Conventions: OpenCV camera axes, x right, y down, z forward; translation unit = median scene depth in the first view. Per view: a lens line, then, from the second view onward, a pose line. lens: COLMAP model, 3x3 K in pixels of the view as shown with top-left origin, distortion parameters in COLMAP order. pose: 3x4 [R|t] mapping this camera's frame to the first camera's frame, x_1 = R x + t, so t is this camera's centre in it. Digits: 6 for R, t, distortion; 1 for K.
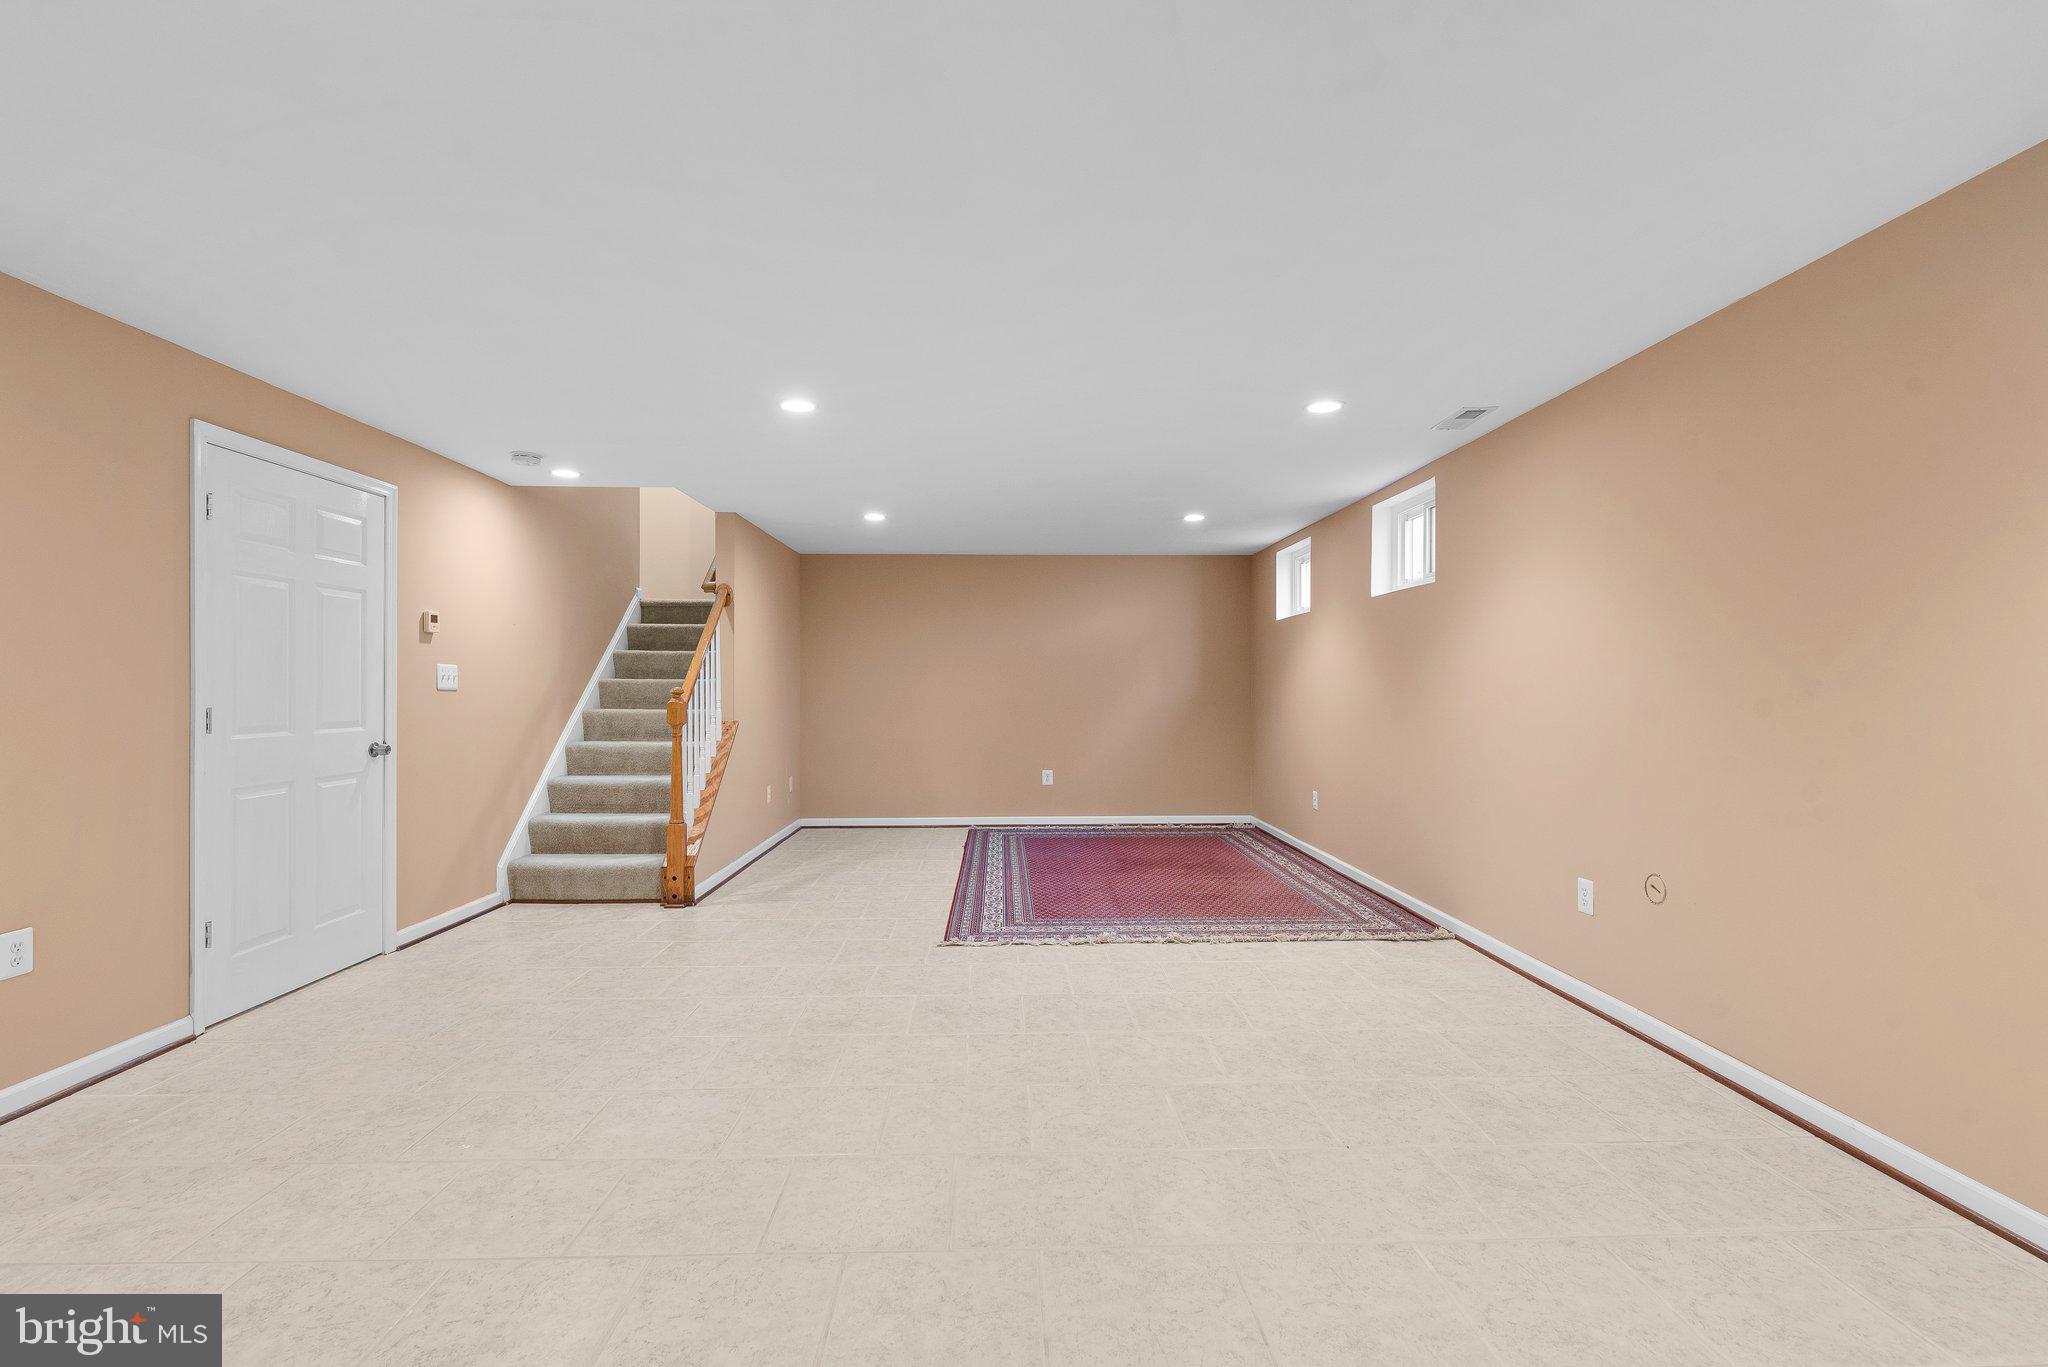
lens RADIAL K [[912.3, 0, 1029.7], [0, 912.3, 682.6], [0, 0, 1]] dist [0.002265, 0.000543]
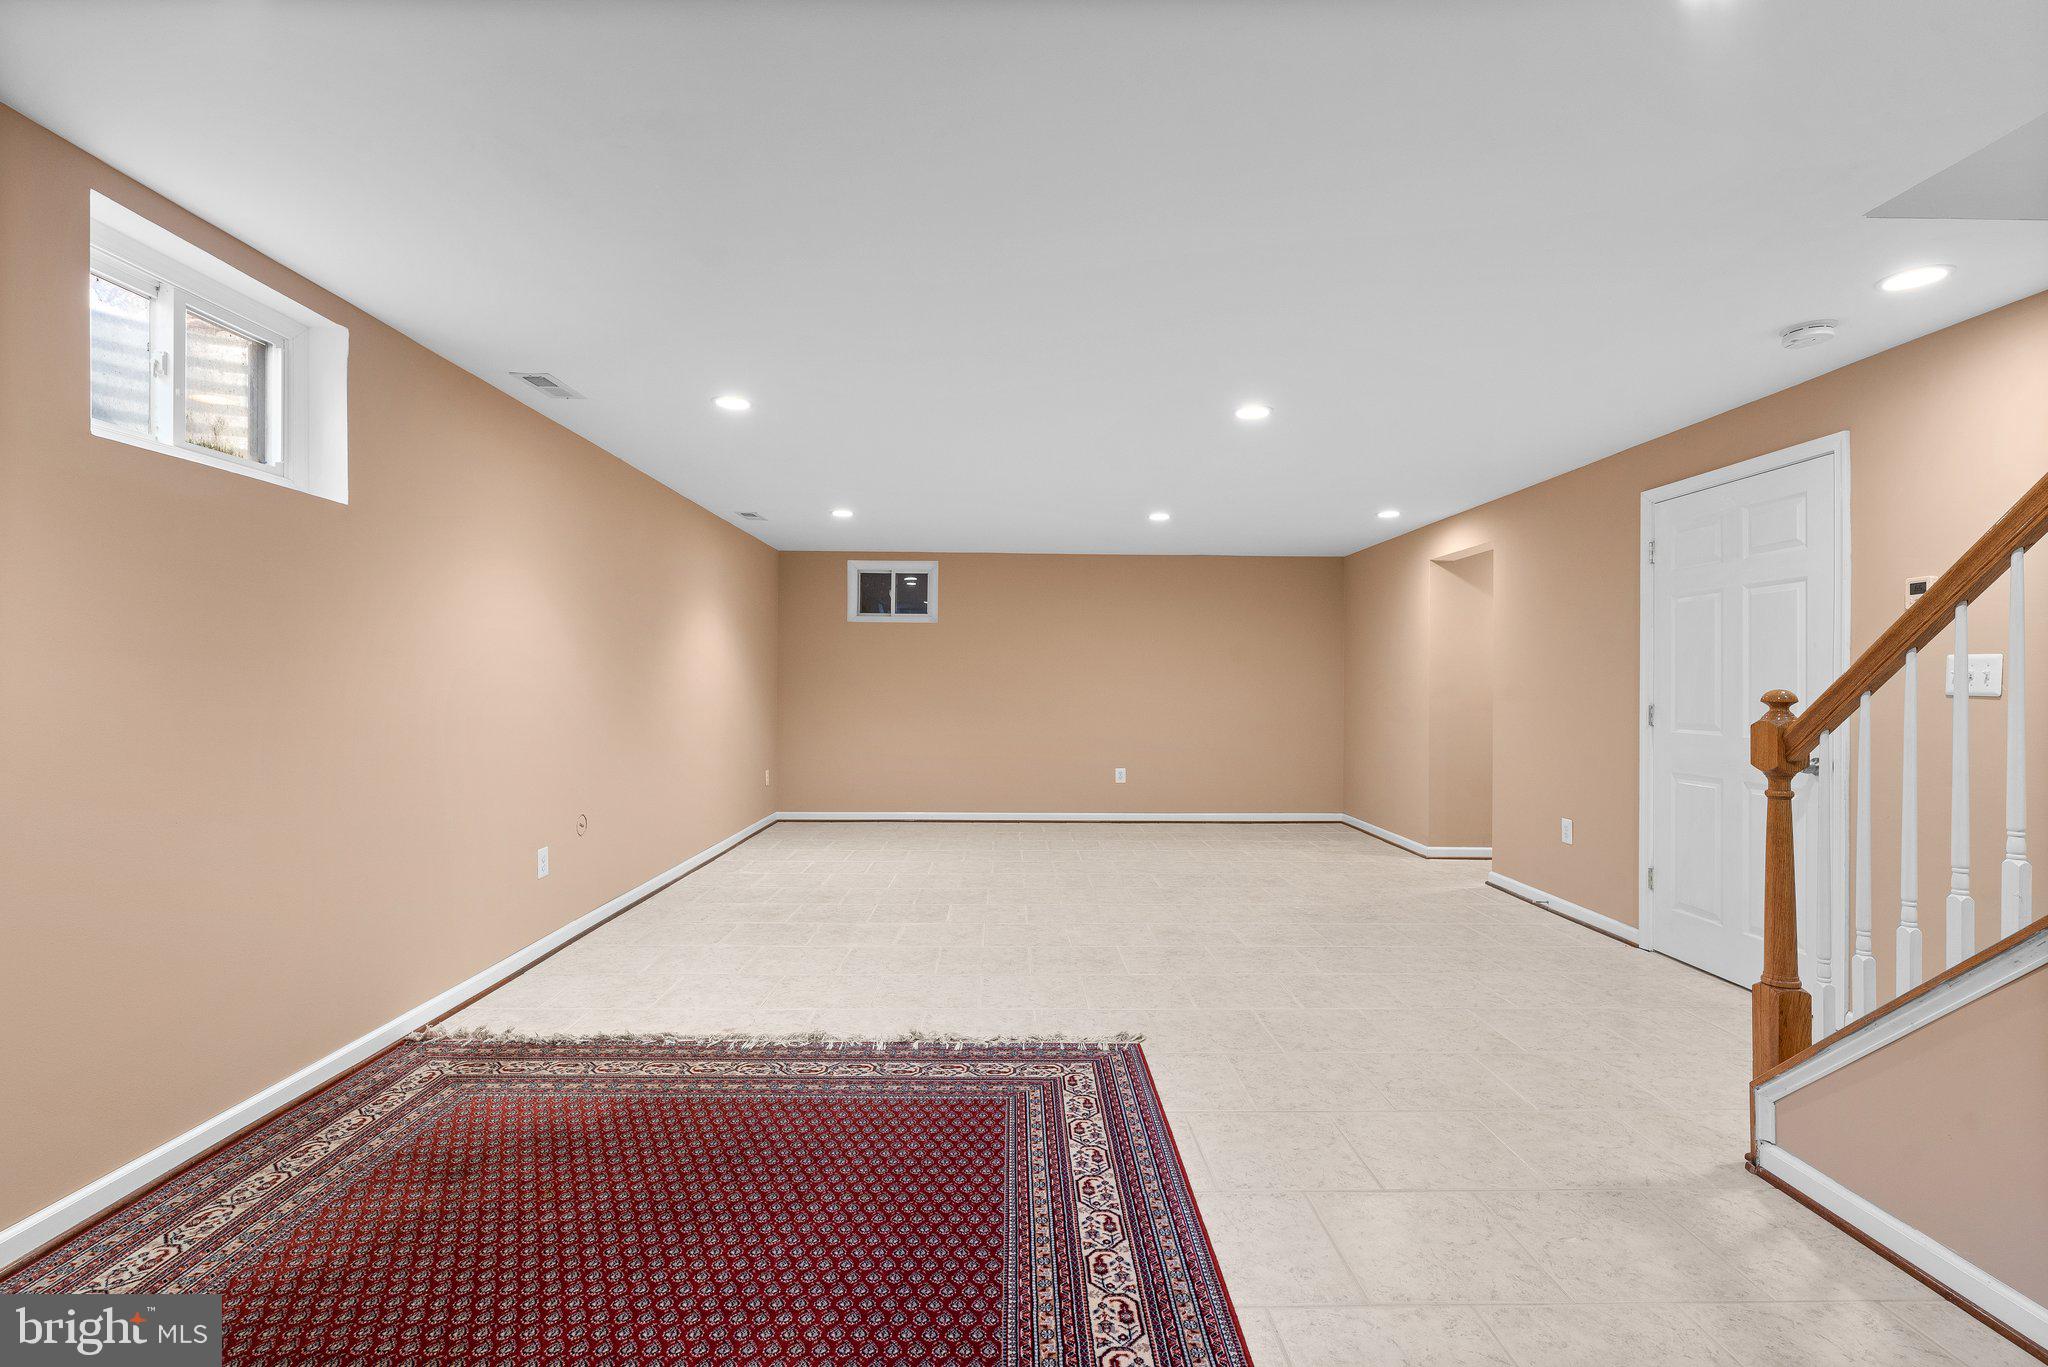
lens RADIAL K [[912.3, 0, 1029.7], [0, 912.3, 682.6], [0, 0, 1]] dist [0.002265, 0.000543]
pose [[-0.999926, -0.007340, 0.009708, -0.010741], [-0.007433, 0.999926, -0.009632, 0.008209], [-0.009636, -0.009703, -0.999906, 1.384747]]
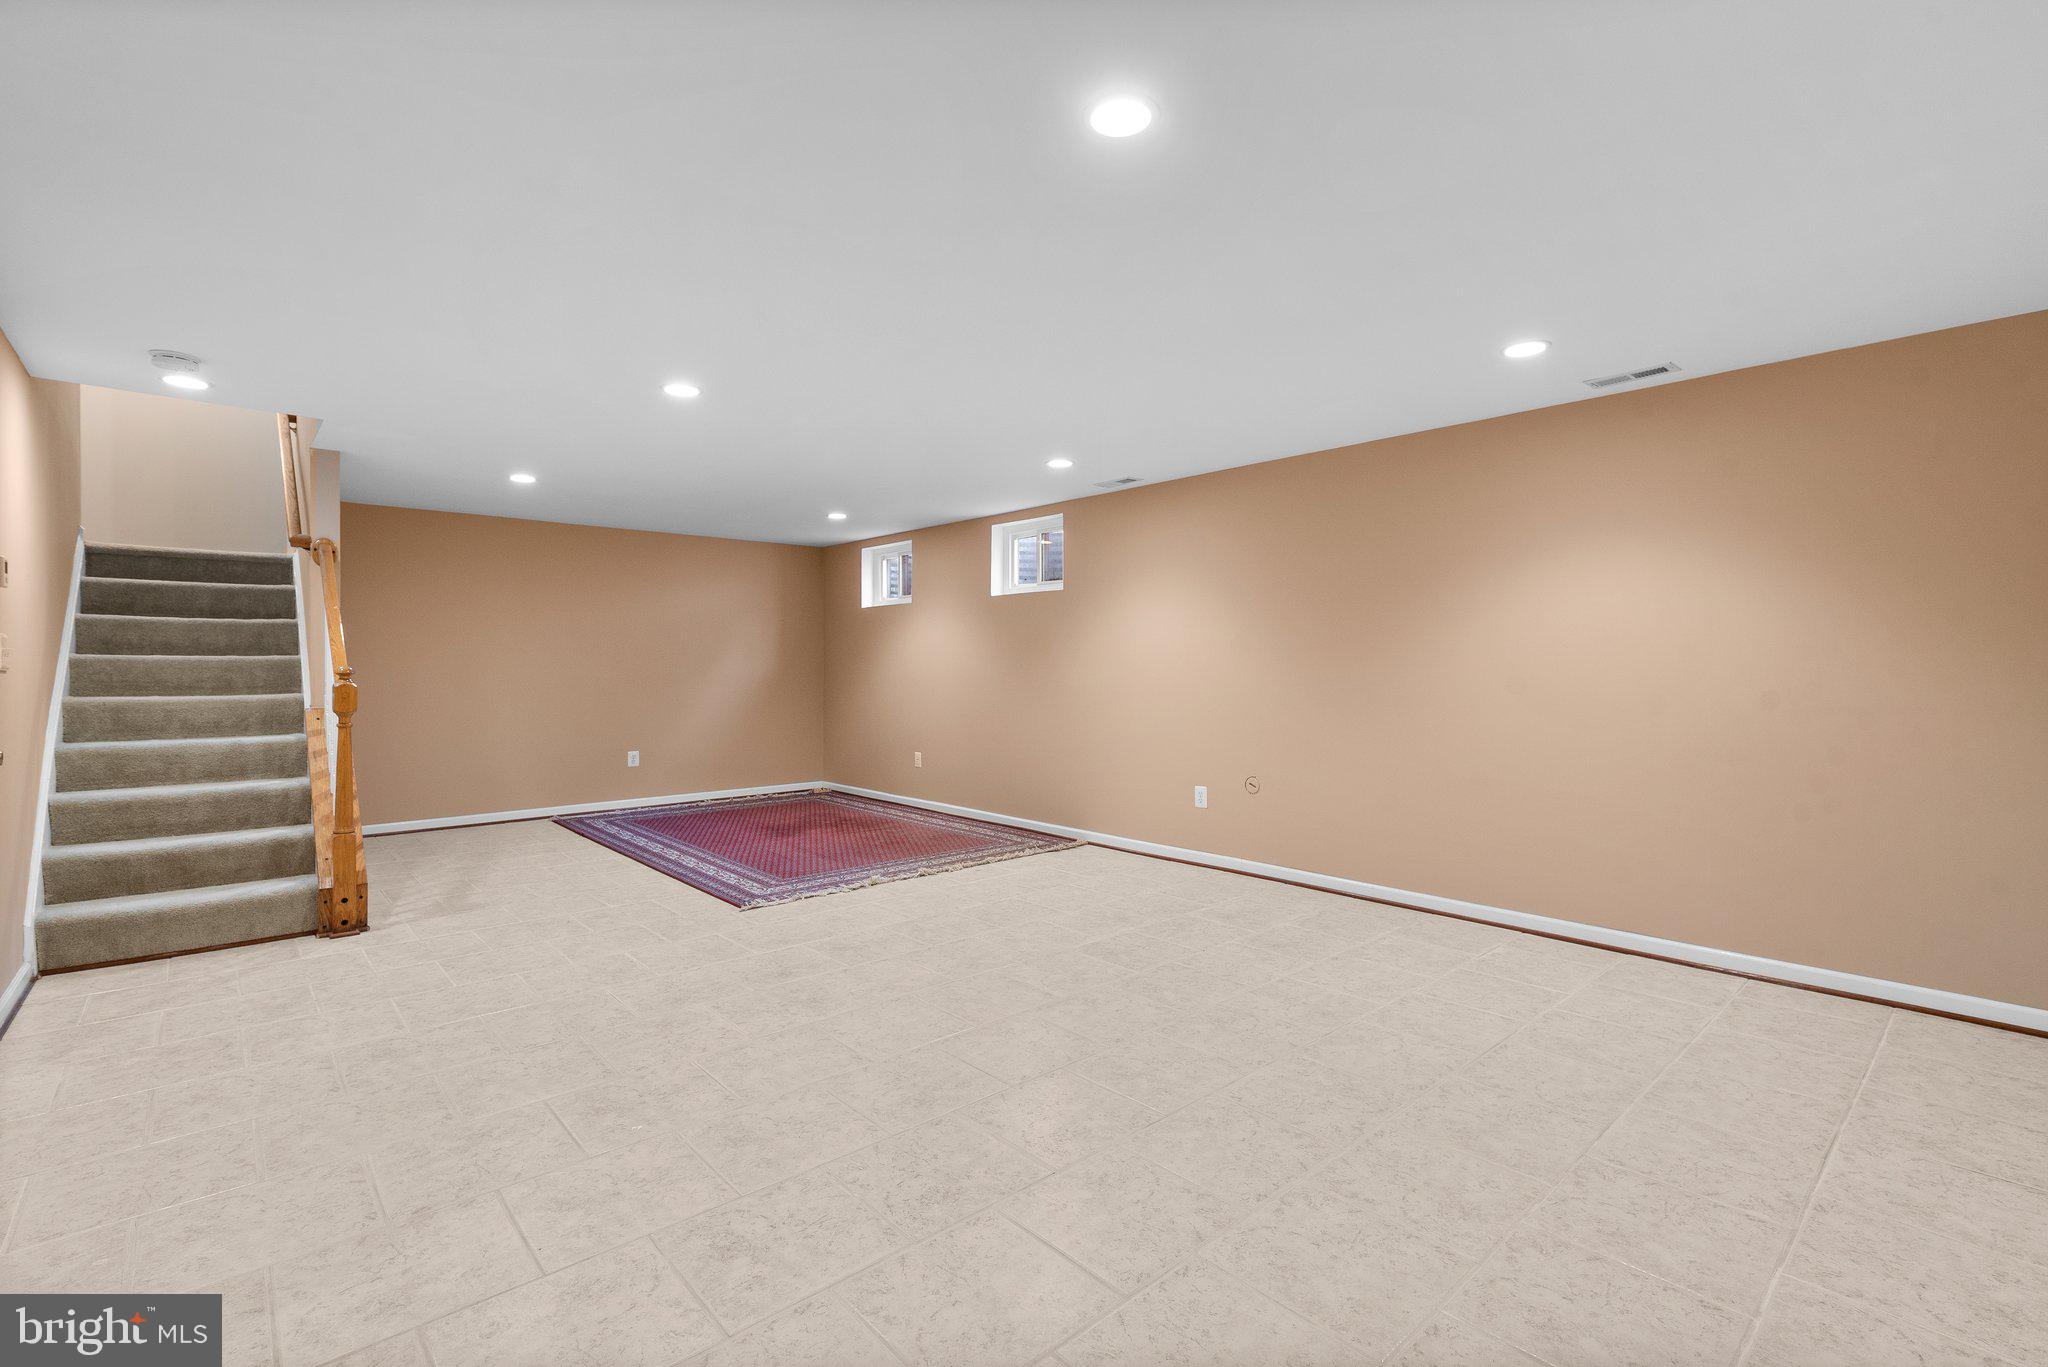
lens RADIAL K [[906.2, 0, 1024.5], [0, 906.2, 667.4], [0, 0, 1]] dist [0.001074, -0.000301]
pose [[0.766790, -0.001112, 0.641897, -0.416234], [-0.003220, 0.999979, 0.005579, -0.000704], [-0.641890, -0.006345, 0.766771, -0.012046]]
